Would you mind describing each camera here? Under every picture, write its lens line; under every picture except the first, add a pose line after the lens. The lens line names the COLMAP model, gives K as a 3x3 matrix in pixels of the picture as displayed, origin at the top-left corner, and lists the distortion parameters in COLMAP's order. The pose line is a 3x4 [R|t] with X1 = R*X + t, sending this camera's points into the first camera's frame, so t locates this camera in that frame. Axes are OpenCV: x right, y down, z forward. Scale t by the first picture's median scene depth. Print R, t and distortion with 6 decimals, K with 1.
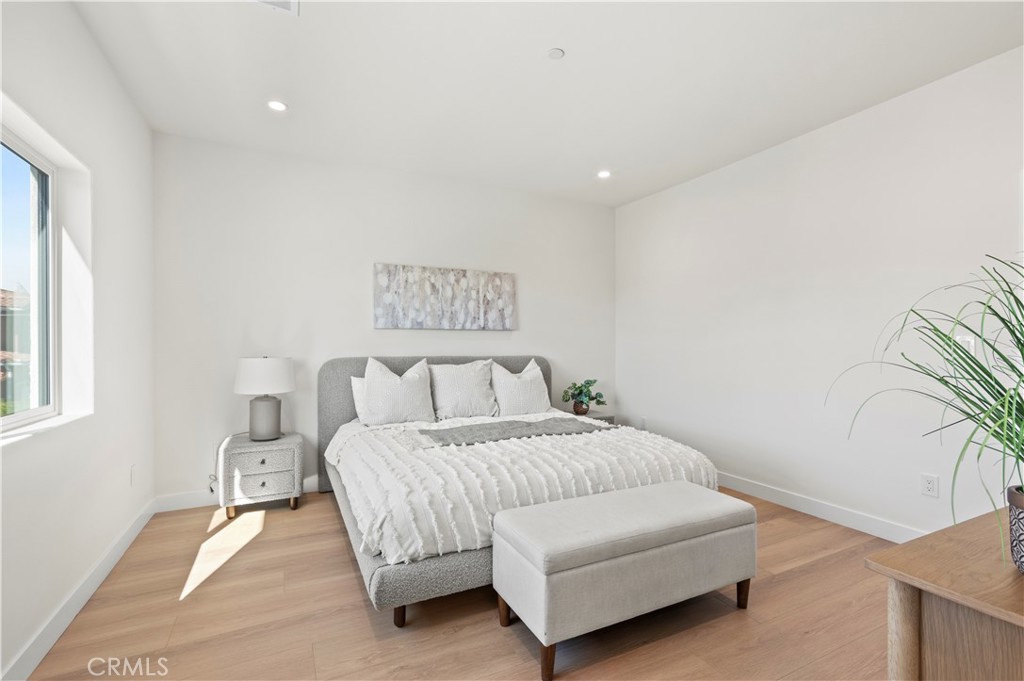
lens RADIAL K [[462.4, 0, 512.0], [0, 462.4, 340.5], [0, 0, 1]] dist [0.001029, 0.000177]
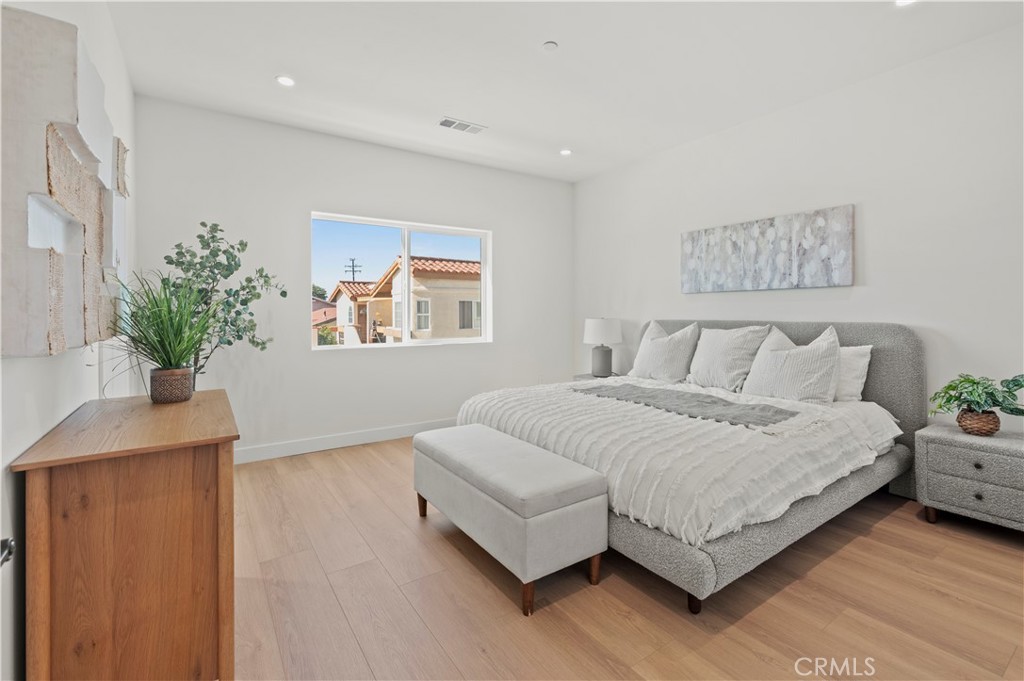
lens RADIAL K [[450.5, 0, 505.9], [0, 450.5, 311.6], [0, 0, 1]] dist [-0.000359, 0.000163]
pose [[0.129580, -0.002263, -0.991566, 0.660072], [0.016989, 0.999856, -0.000062, 0.008491], [0.991423, -0.016838, 0.129600, 0.429903]]
